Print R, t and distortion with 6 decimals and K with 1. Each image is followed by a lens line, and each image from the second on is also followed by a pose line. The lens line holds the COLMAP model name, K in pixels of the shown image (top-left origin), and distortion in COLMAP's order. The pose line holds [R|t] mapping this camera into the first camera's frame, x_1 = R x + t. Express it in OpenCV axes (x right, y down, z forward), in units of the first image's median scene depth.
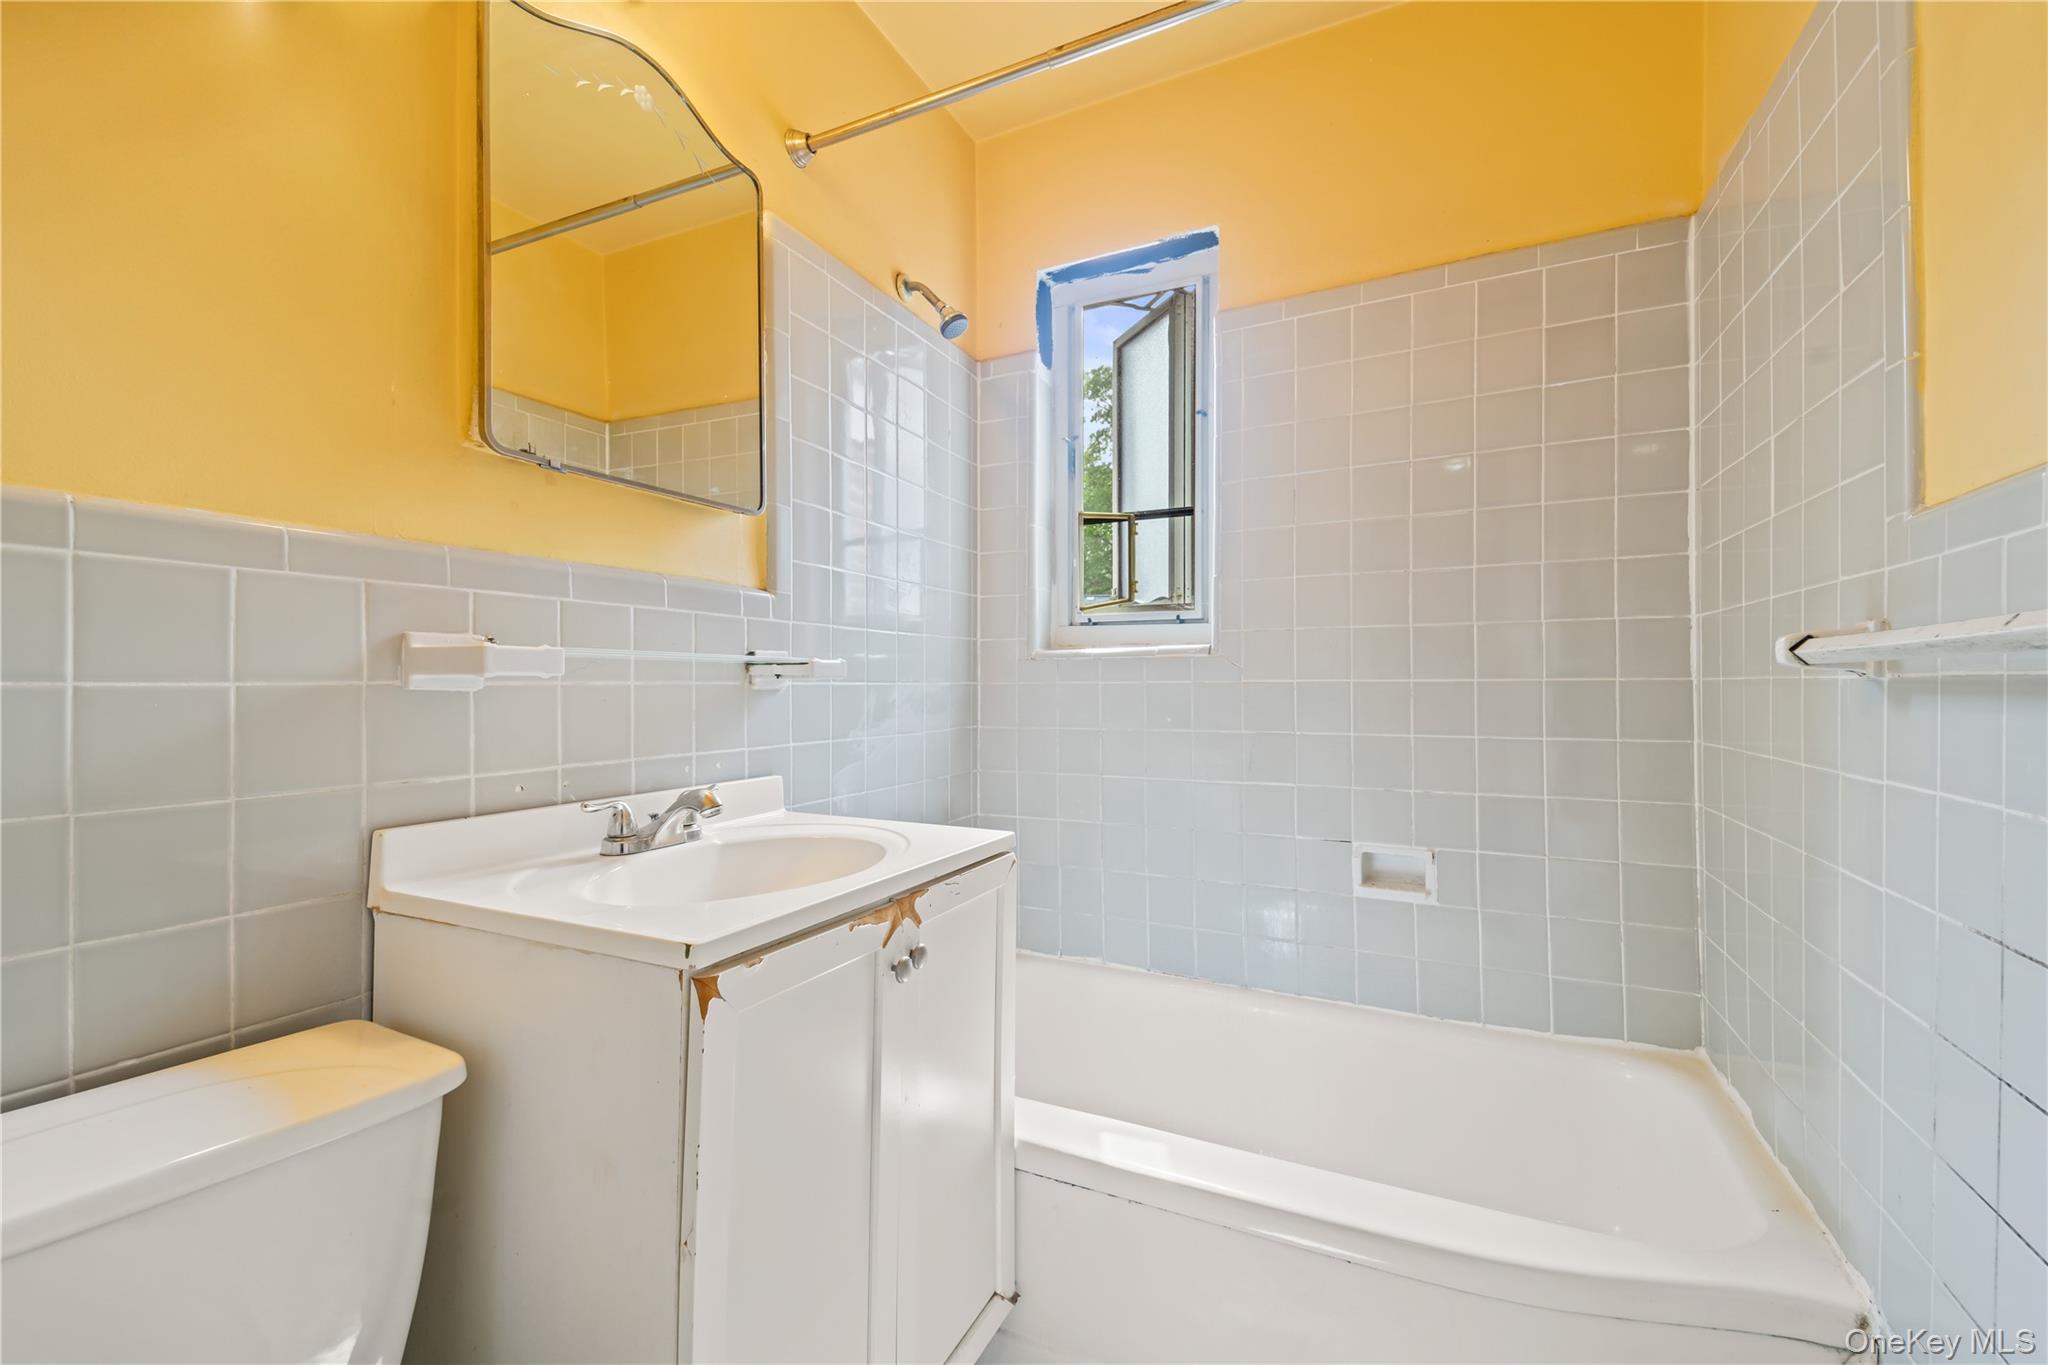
lens RADIAL K [[831.8, 0, 1034.3], [0, 831.8, 683.8], [0, 0, 1]] dist [0.036103, -0.008159]
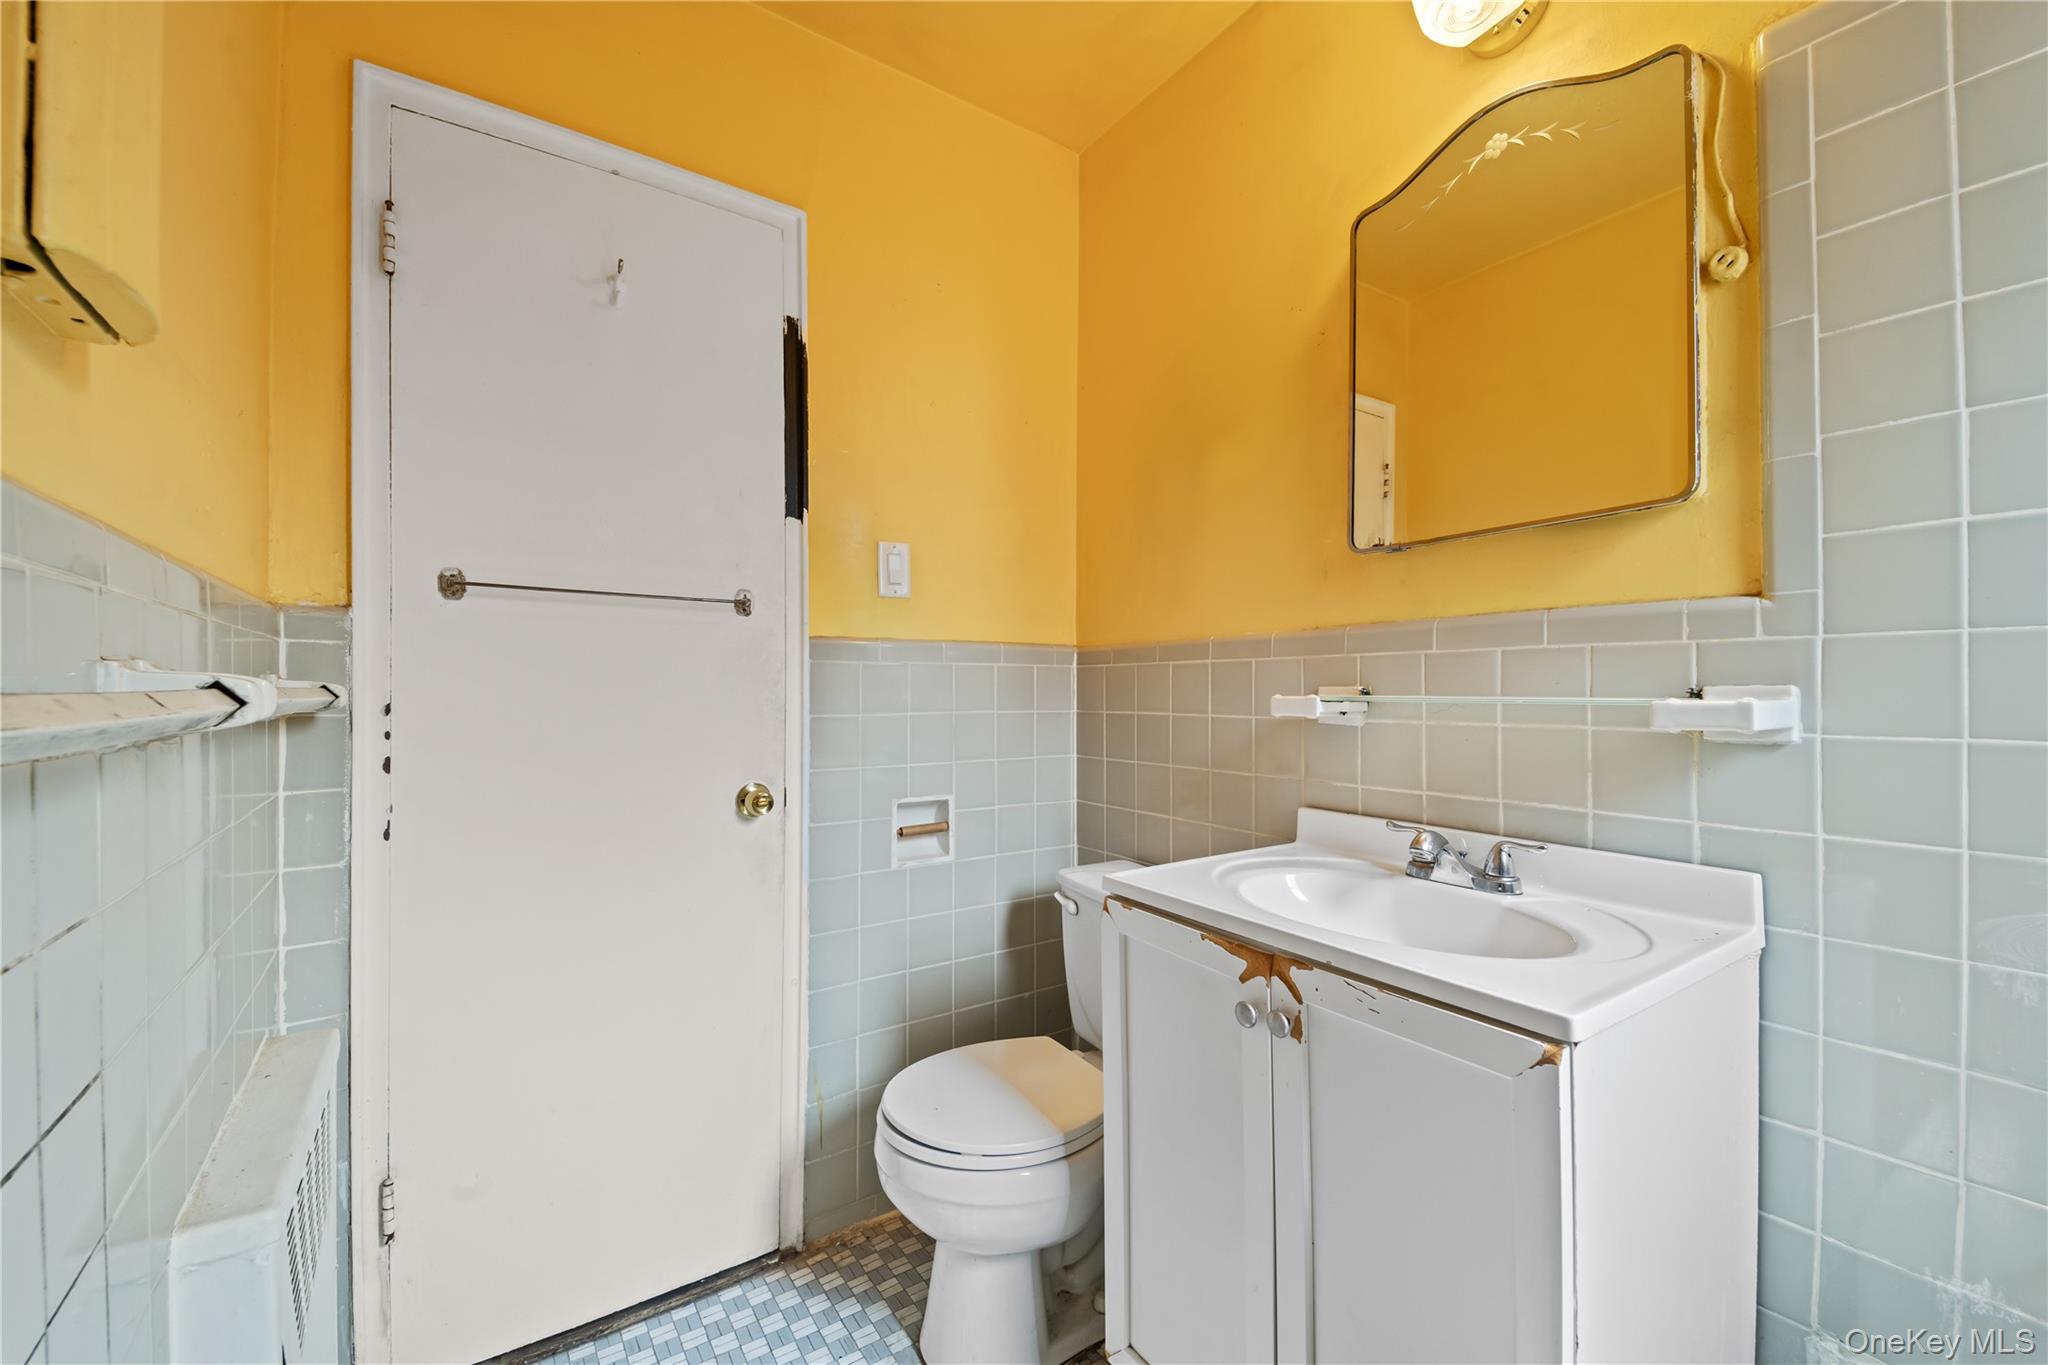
lens RADIAL K [[831.8, 0, 1034.5], [0, 831.8, 686.0], [0, 0, 1]] dist [0.036103, -0.008159]
pose [[-0.507485, -0.006373, -0.861637, 0.717378], [-0.004743, 0.999978, -0.004603, -0.043047], [0.861647, 0.001750, -0.507504, 1.091994]]
